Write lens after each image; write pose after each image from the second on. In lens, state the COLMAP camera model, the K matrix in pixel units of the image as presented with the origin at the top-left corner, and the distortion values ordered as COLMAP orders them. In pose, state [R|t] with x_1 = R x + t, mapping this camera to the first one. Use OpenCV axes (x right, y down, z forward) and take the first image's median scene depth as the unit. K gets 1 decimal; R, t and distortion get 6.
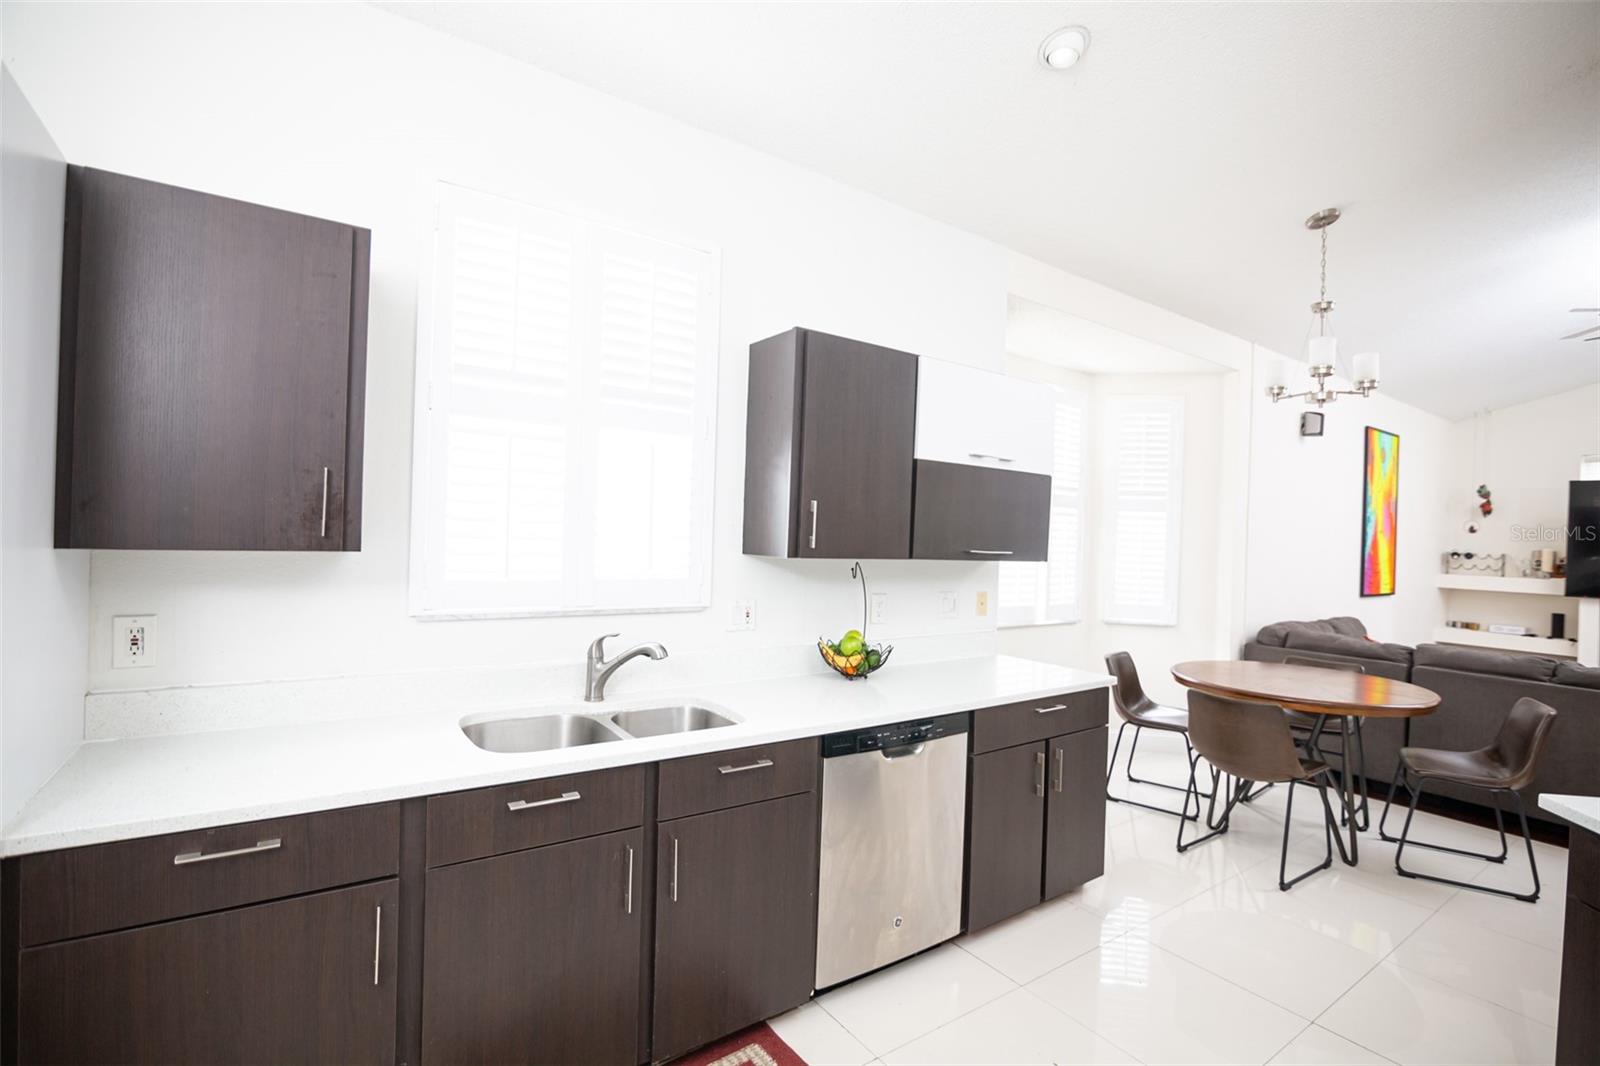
lens RADIAL K [[722.0, 0, 796.2], [0, 722.0, 537.6], [0, 0, 1]] dist [-0.018256, 0.000844]
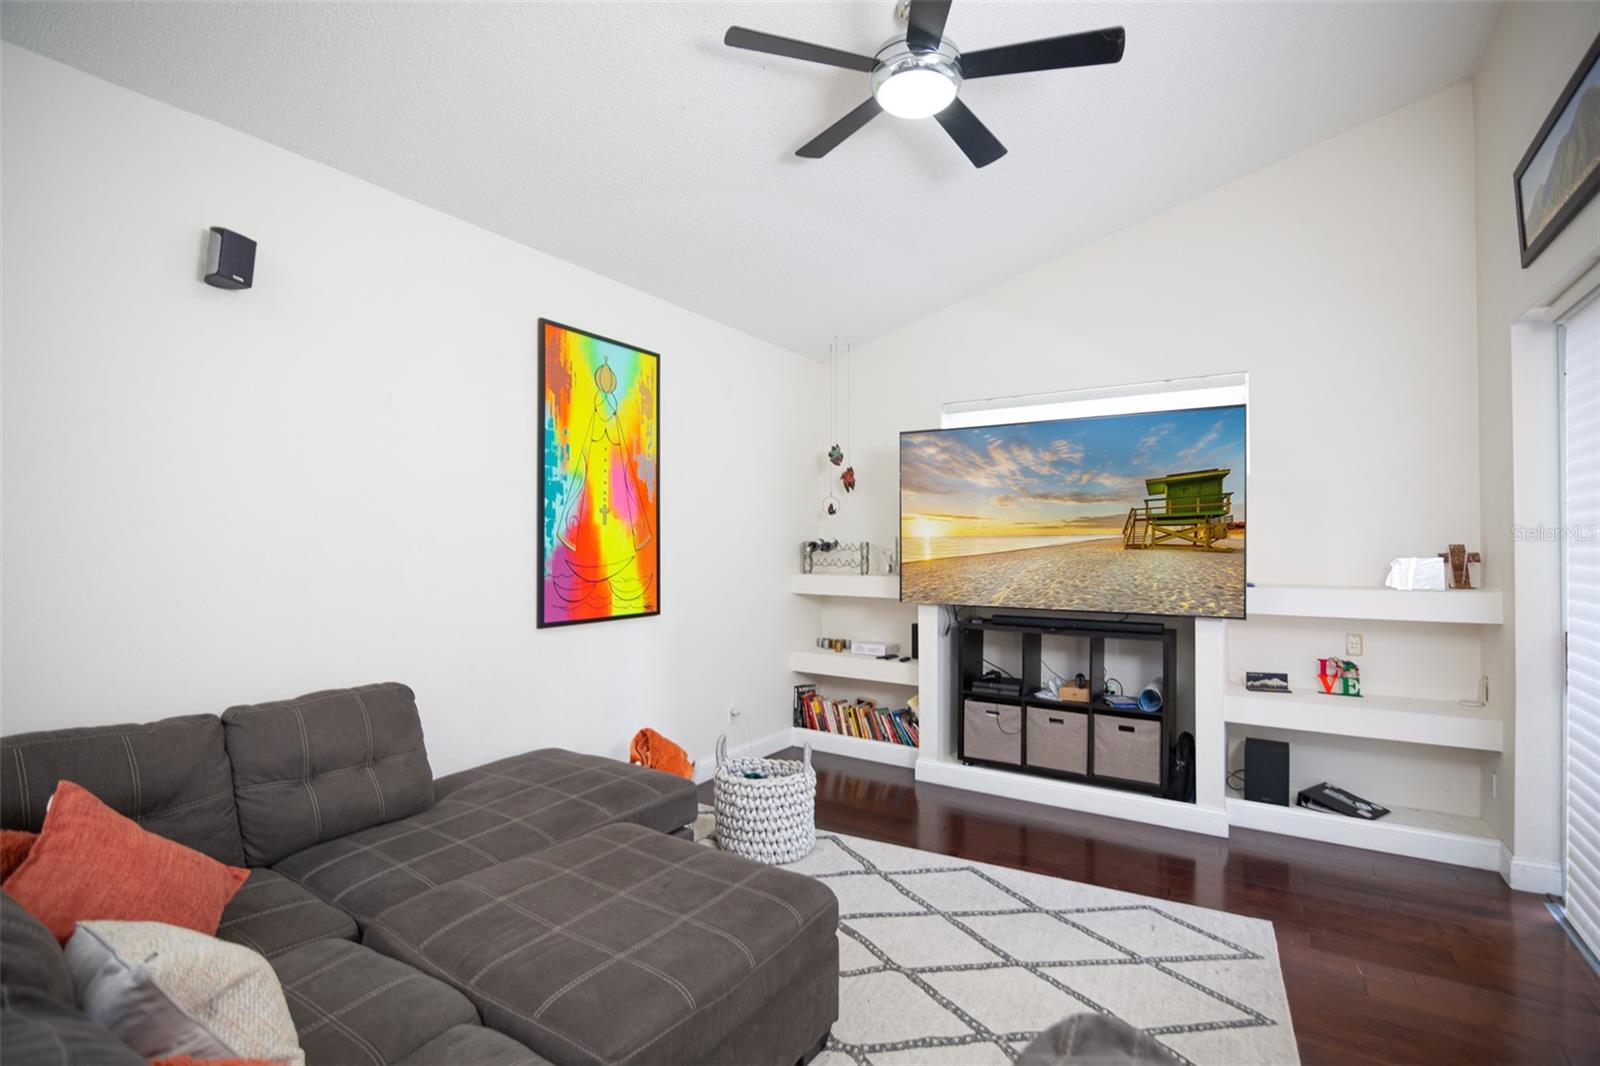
lens RADIAL K [[722.0, 0, 796.2], [0, 722.0, 537.6], [0, 0, 1]] dist [-0.018256, 0.000844]
pose [[0.929129, -0.026238, 0.368825, 0.666672], [0.030094, 0.999536, -0.004704, 0.019196], [-0.368530, 0.015470, 0.929487, 0.352682]]
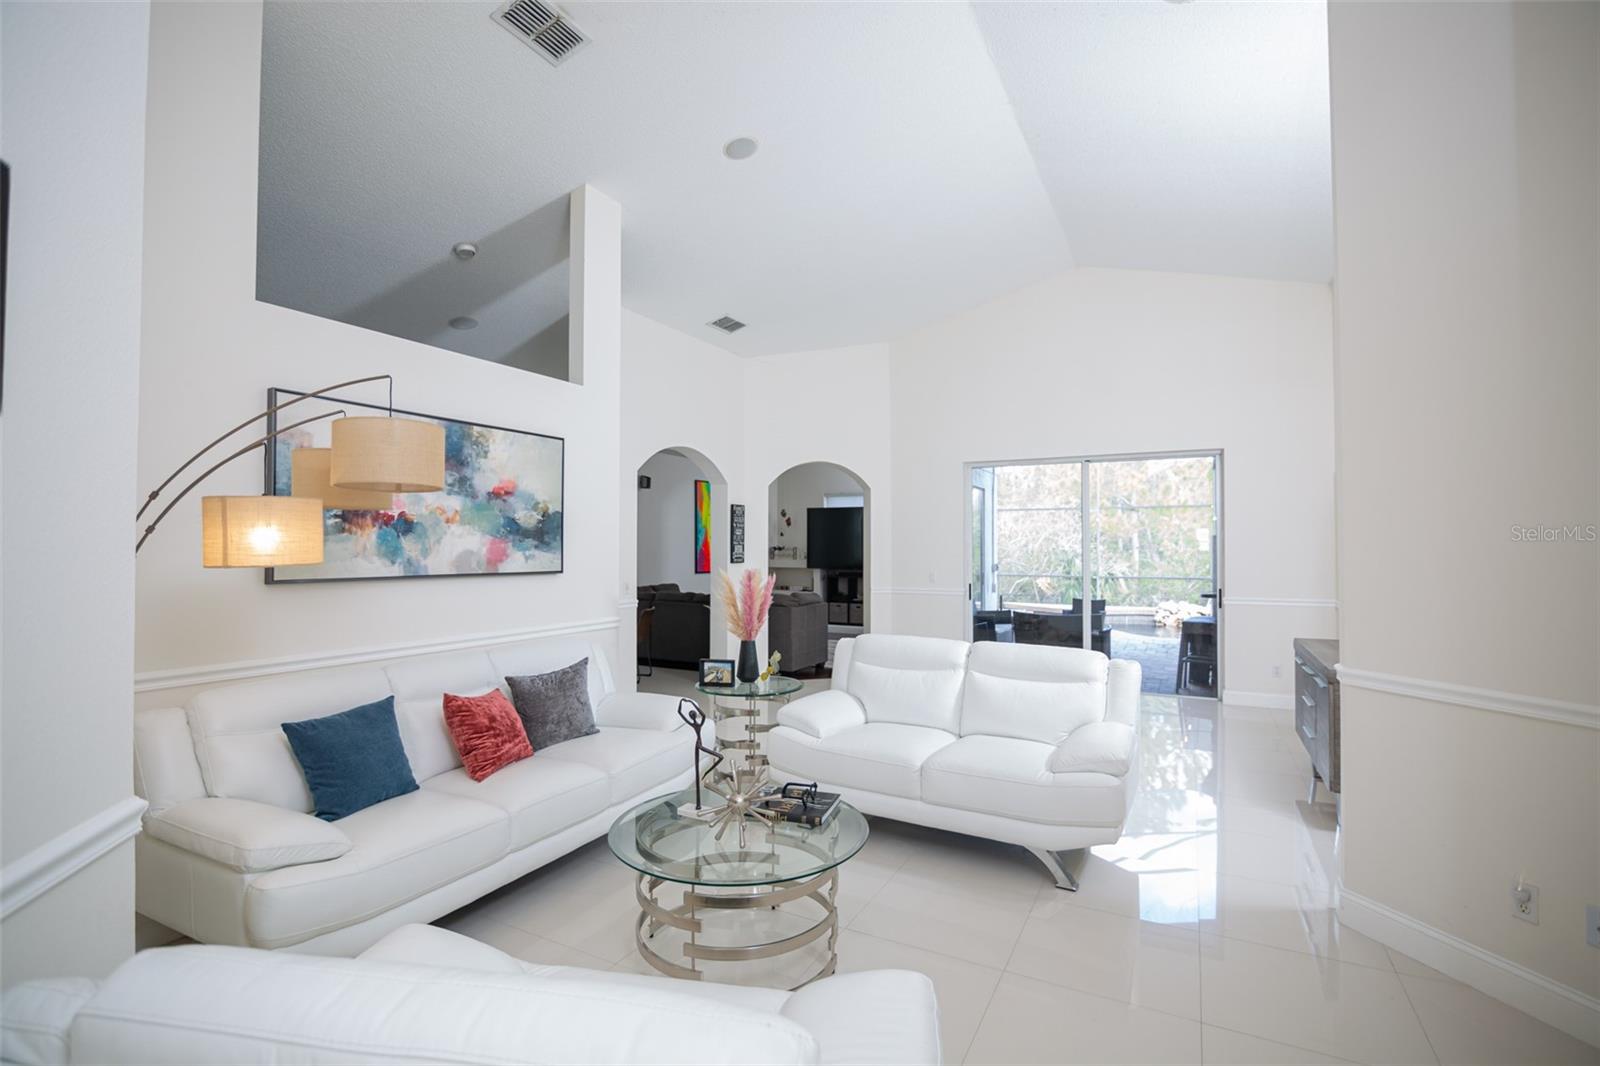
lens RADIAL K [[722.0, 0, 796.2], [0, 722.0, 537.6], [0, 0, 1]] dist [-0.018256, 0.000844]
pose [[0.896455, -0.026845, 0.442322, 0.176379], [0.031580, 0.999496, -0.003343, 0.004997], [-0.442009, 0.016965, 0.896850, -0.674933]]
